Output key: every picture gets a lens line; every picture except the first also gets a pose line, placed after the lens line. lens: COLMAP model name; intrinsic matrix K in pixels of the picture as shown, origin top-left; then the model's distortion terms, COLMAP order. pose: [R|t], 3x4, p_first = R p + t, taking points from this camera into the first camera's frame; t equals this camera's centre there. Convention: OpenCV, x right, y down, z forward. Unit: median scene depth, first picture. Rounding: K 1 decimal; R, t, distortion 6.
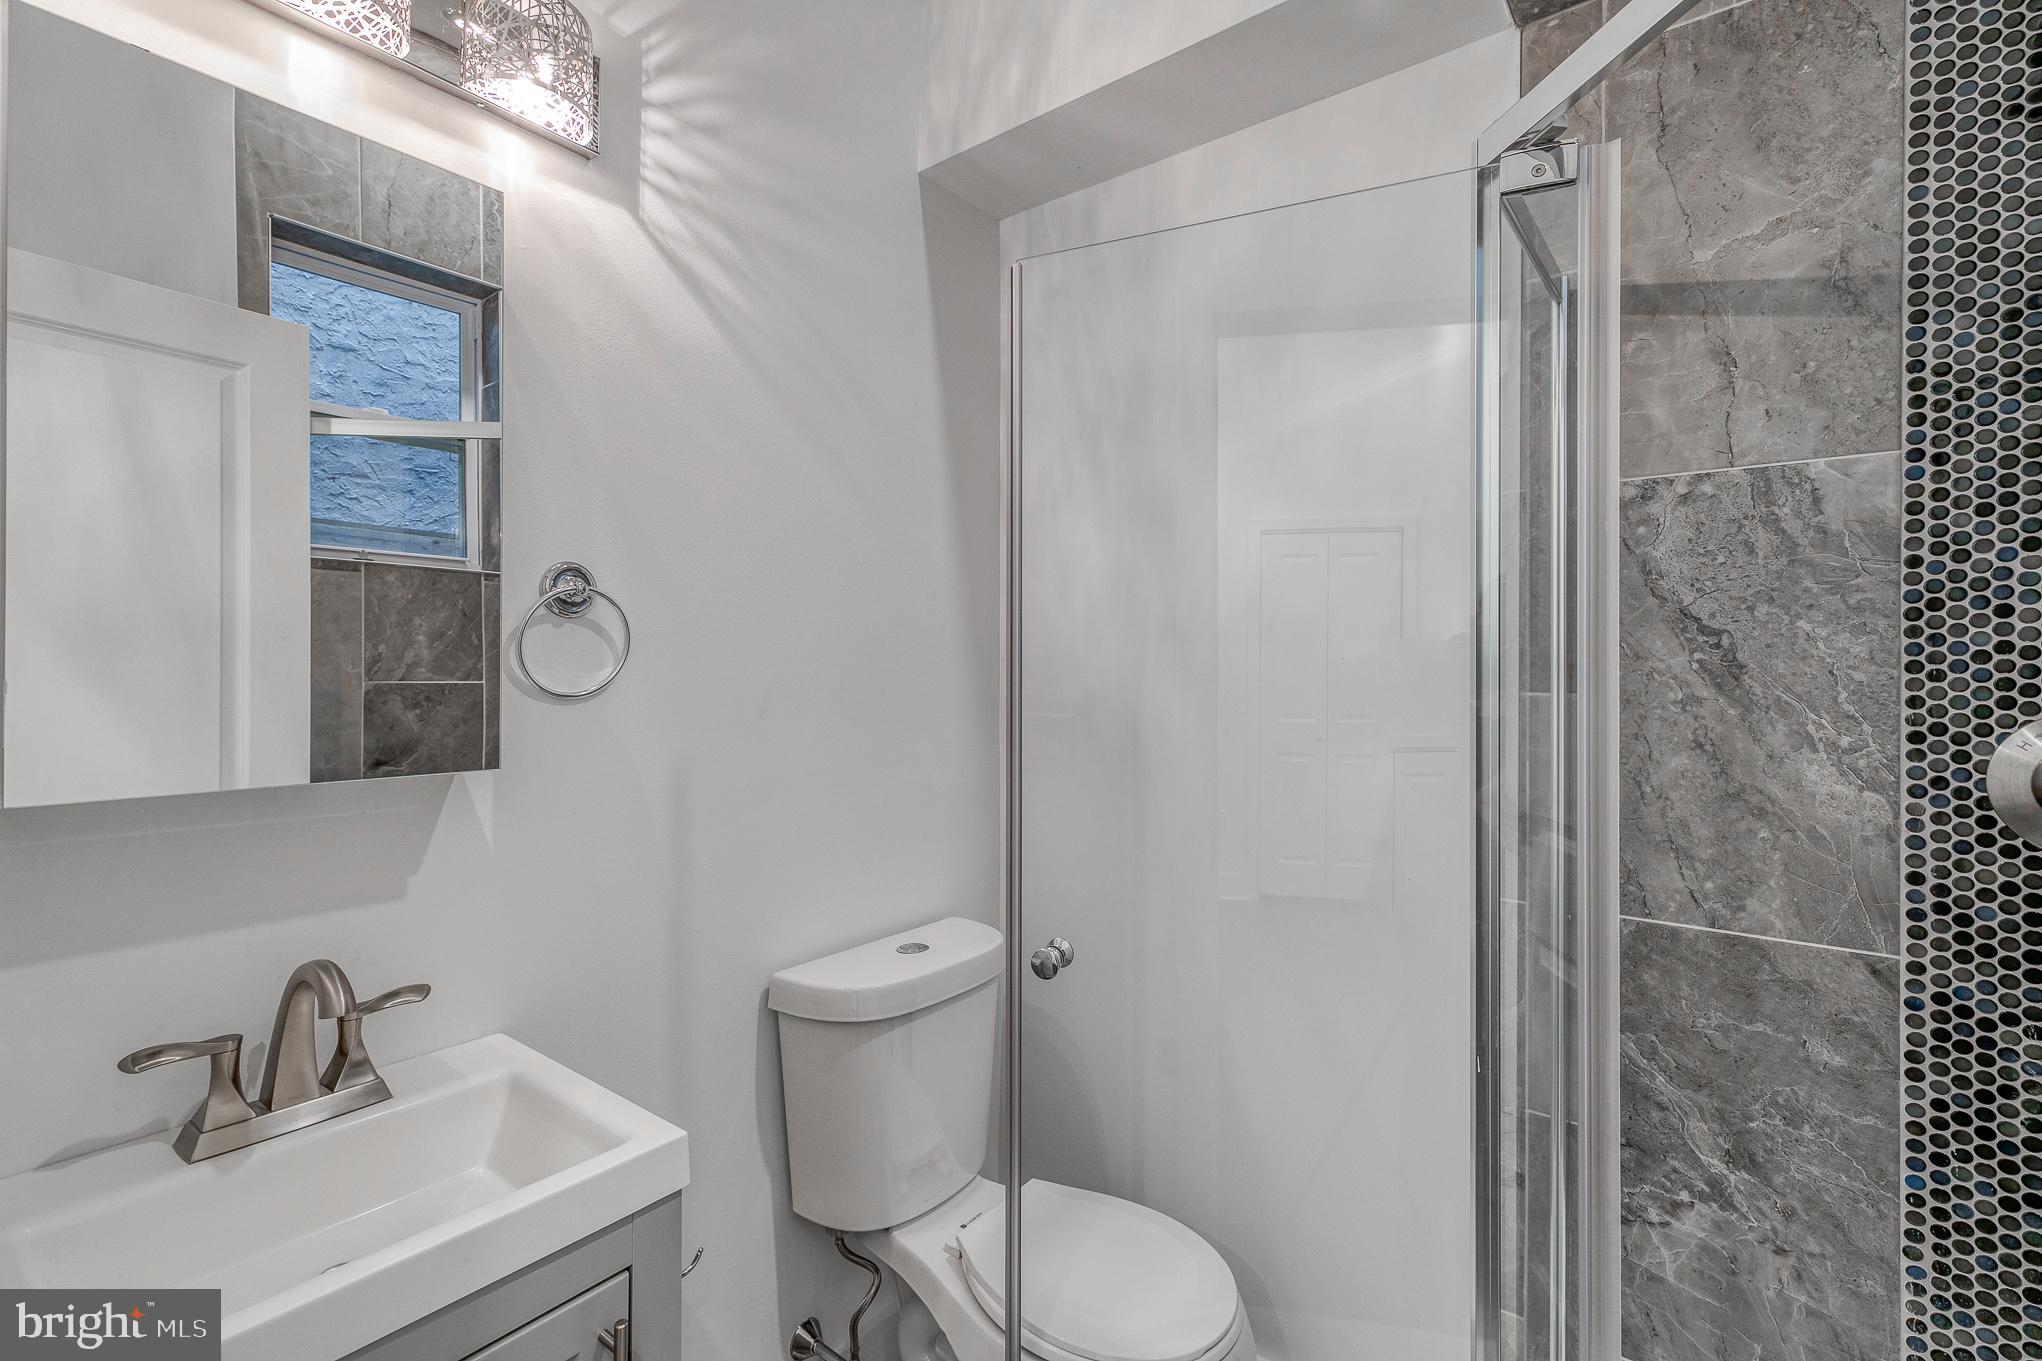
lens RADIAL K [[925.6, 0, 1026.6], [0, 925.6, 671.5], [0, 0, 1]] dist [0.003913, 0.001362]
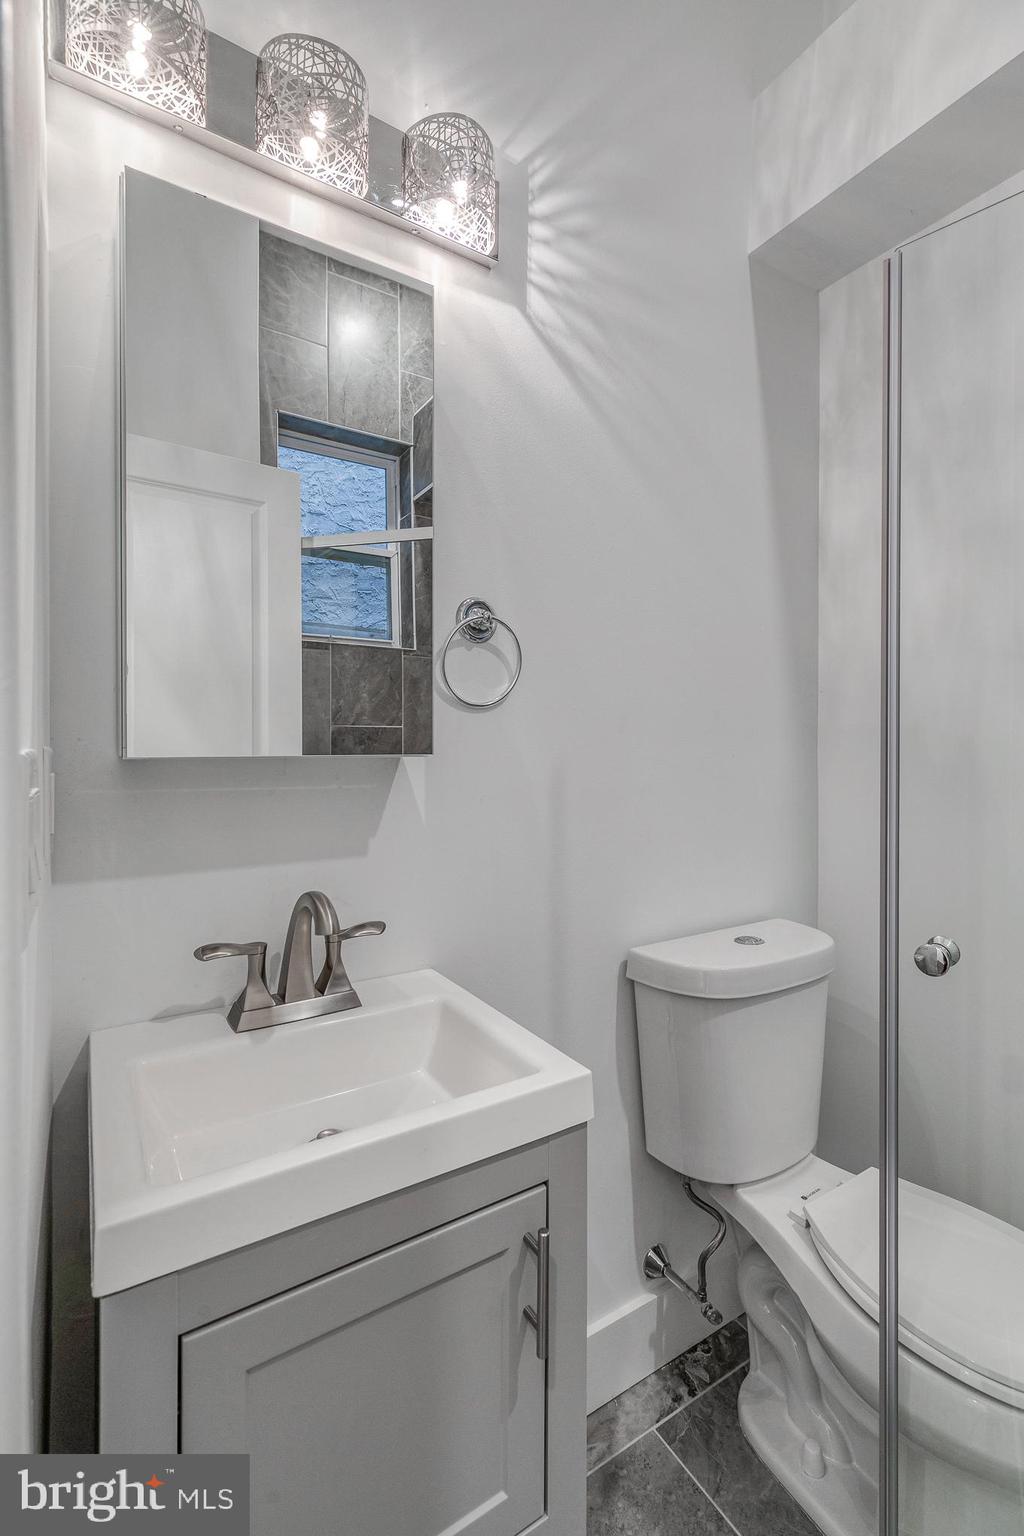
lens RADIAL K [[696.2, 0, 511.6], [0, 696.2, 756.5], [0, 0, 1]] dist [0.003913, 0.001362]
pose [[0.936205, 0.004376, -0.351428, -0.110773], [0.001304, 0.999872, 0.015923, 0.071851], [0.351453, -0.015366, 0.936079, 0.128756]]
